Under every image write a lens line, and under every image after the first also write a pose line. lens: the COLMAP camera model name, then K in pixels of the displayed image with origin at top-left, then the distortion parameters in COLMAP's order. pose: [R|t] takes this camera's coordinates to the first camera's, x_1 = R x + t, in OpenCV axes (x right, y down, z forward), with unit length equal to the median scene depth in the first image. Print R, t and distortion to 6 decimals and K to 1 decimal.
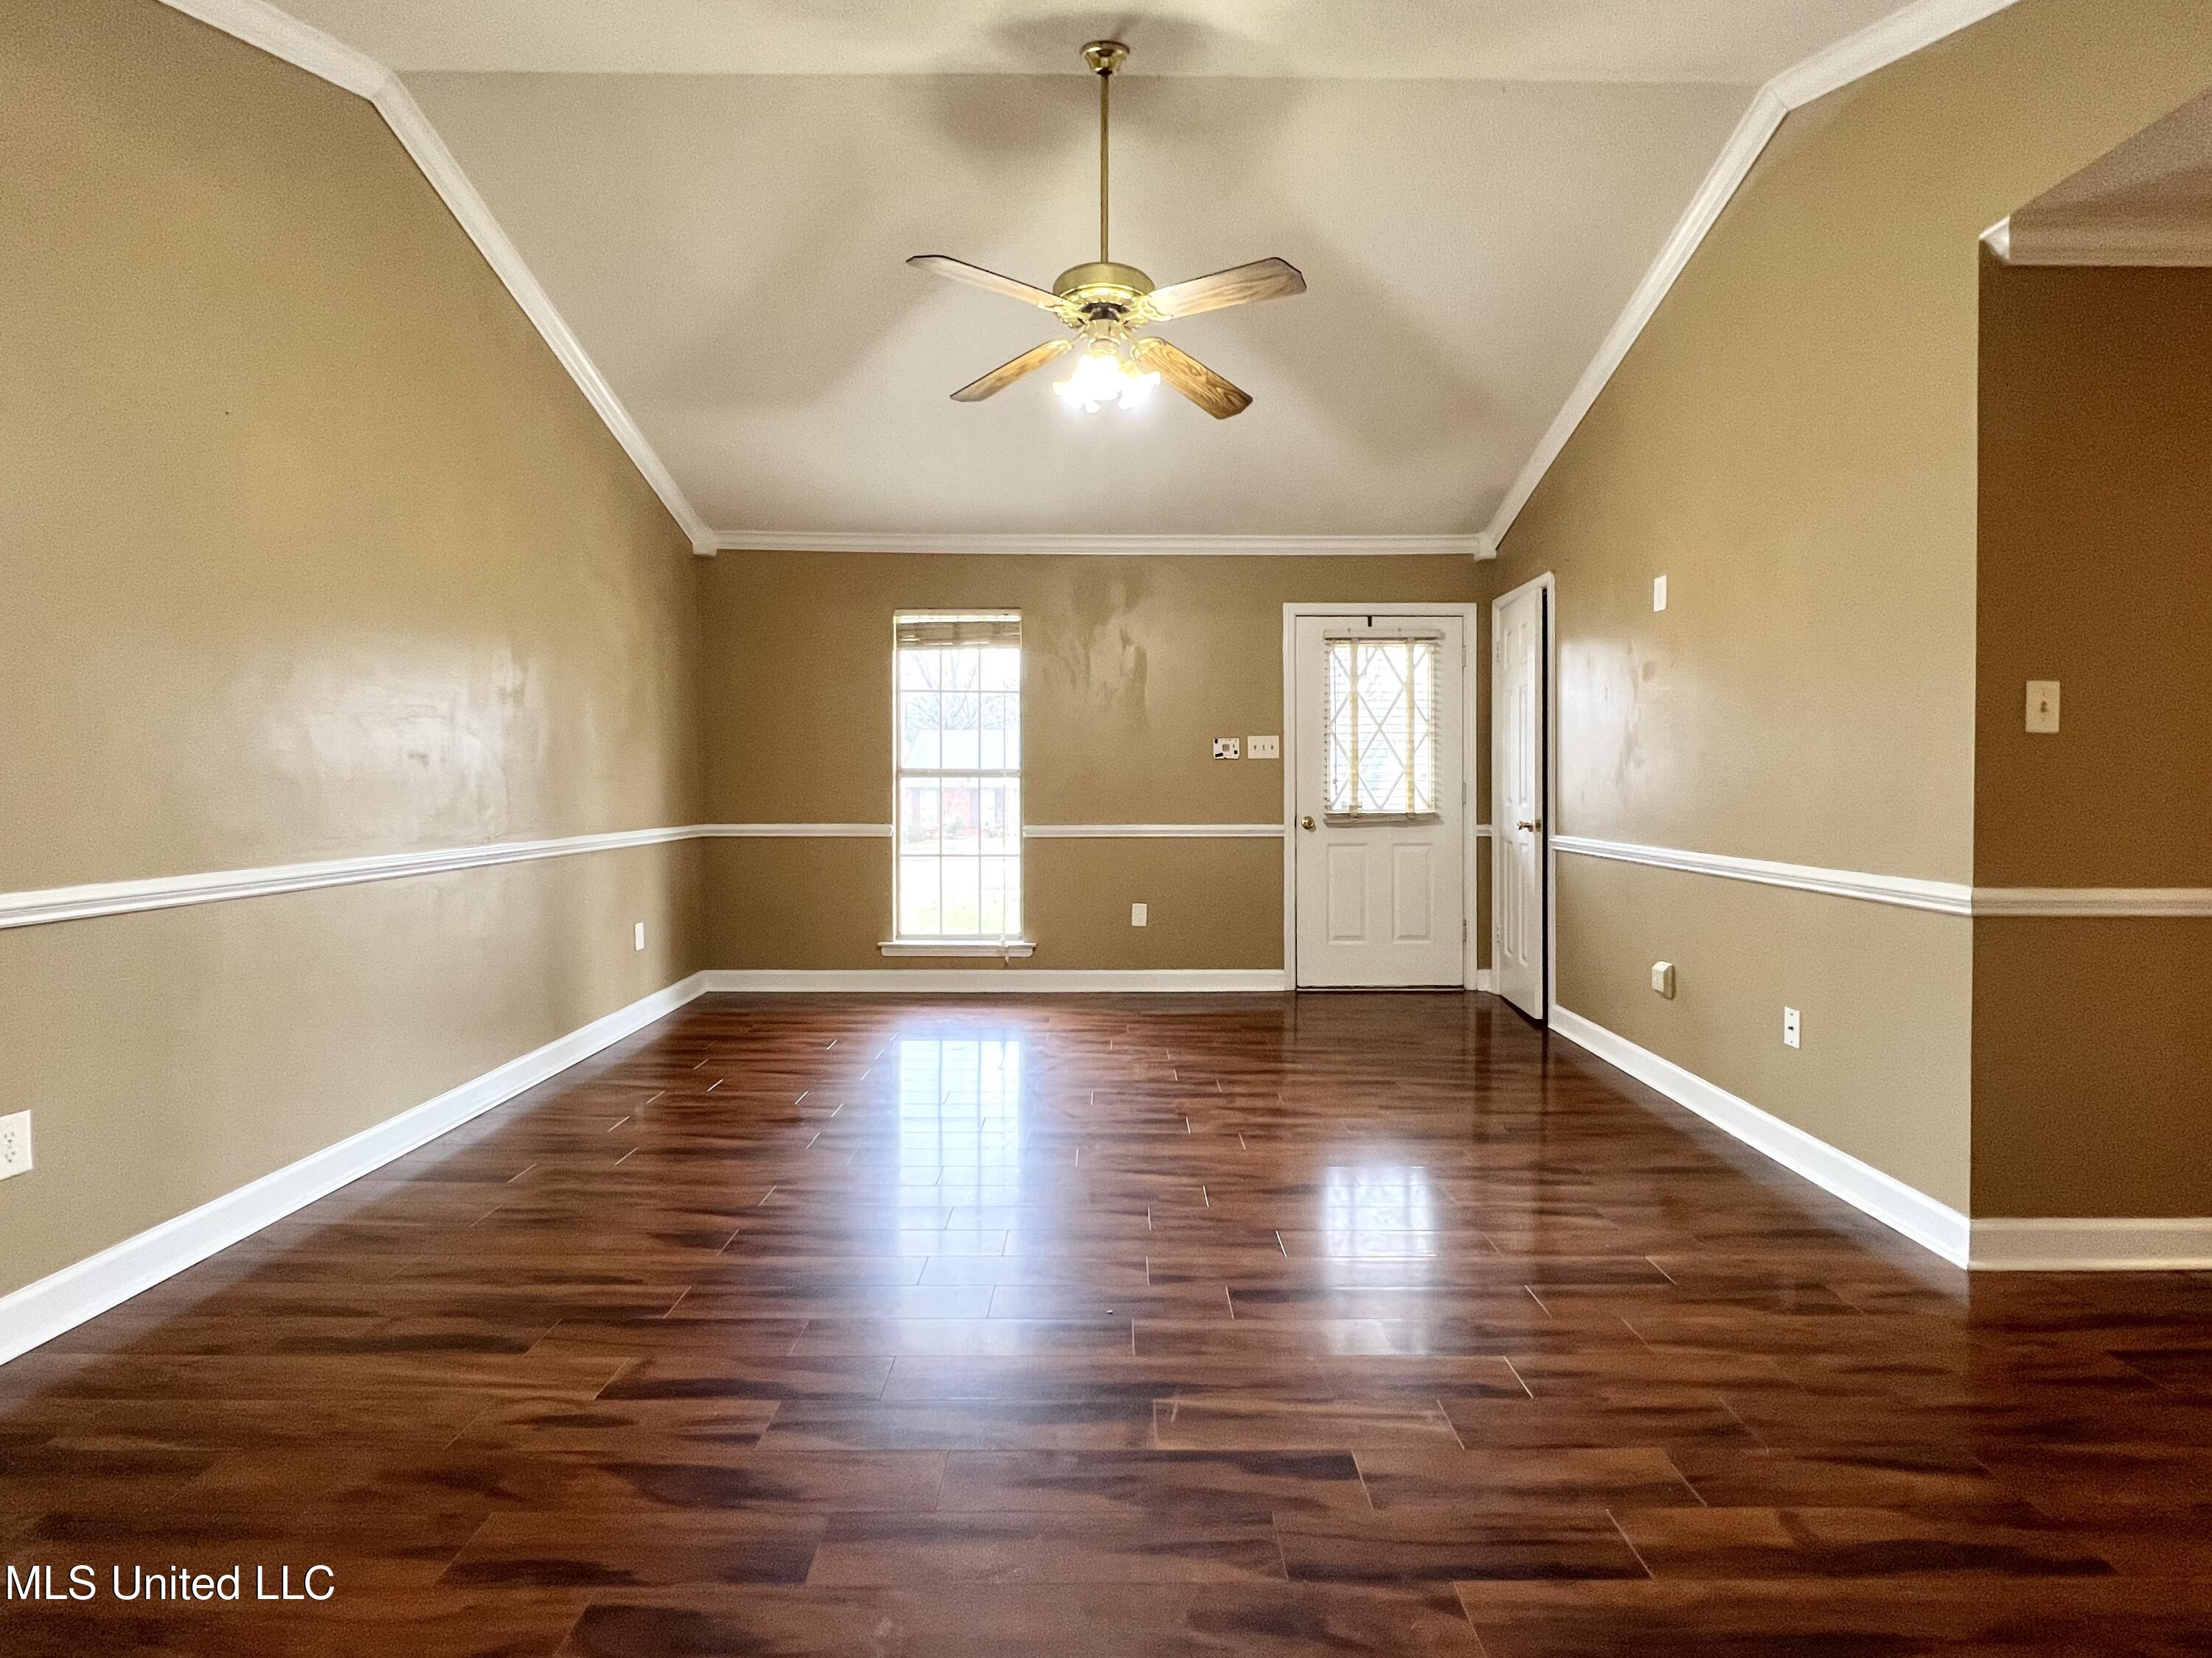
lens RADIAL K [[1007.6, 0, 1105.3], [0, 1007.6, 806.7], [0, 0, 1]] dist [-0.002118, 0.000031]
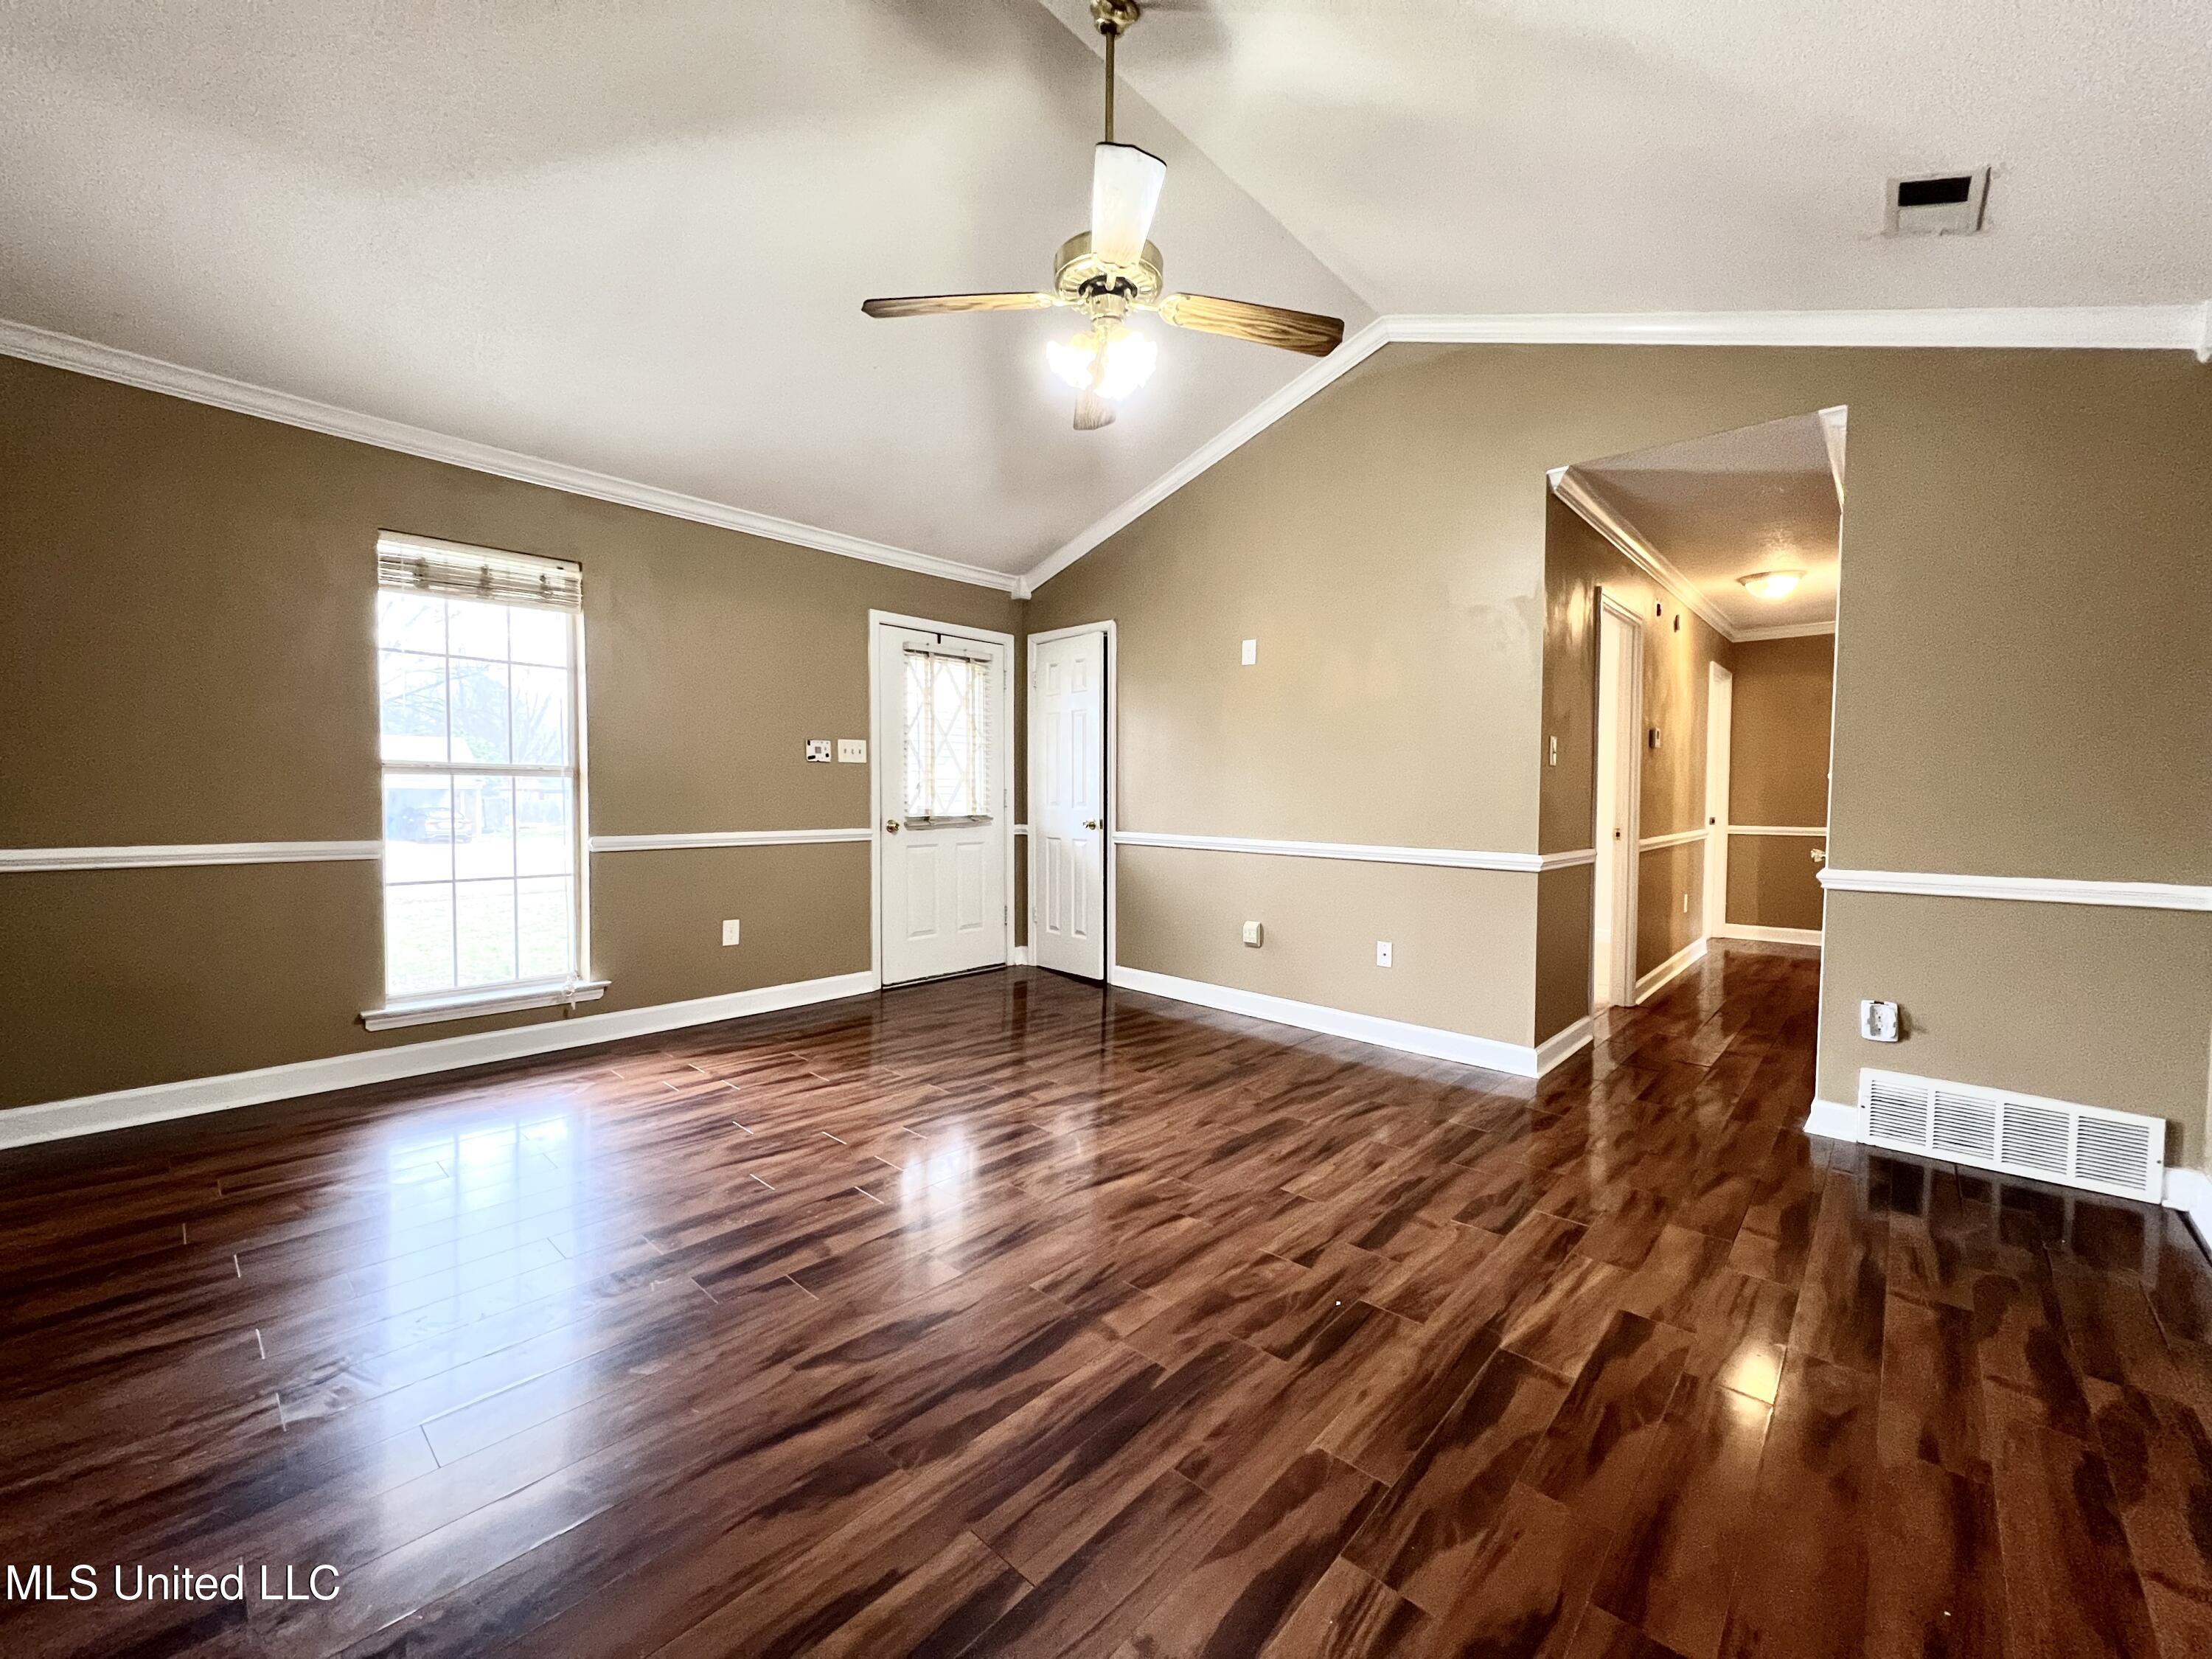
lens RADIAL K [[888.5, 0, 1097.5], [0, 888.5, 824.1], [0, 0, 1]] dist [-0.002115, 0.000348]
pose [[0.684397, -0.019679, 0.728844, -0.320050], [0.006552, 0.999761, 0.020842, -0.003578], [-0.729081, -0.009489, 0.684362, 0.221082]]
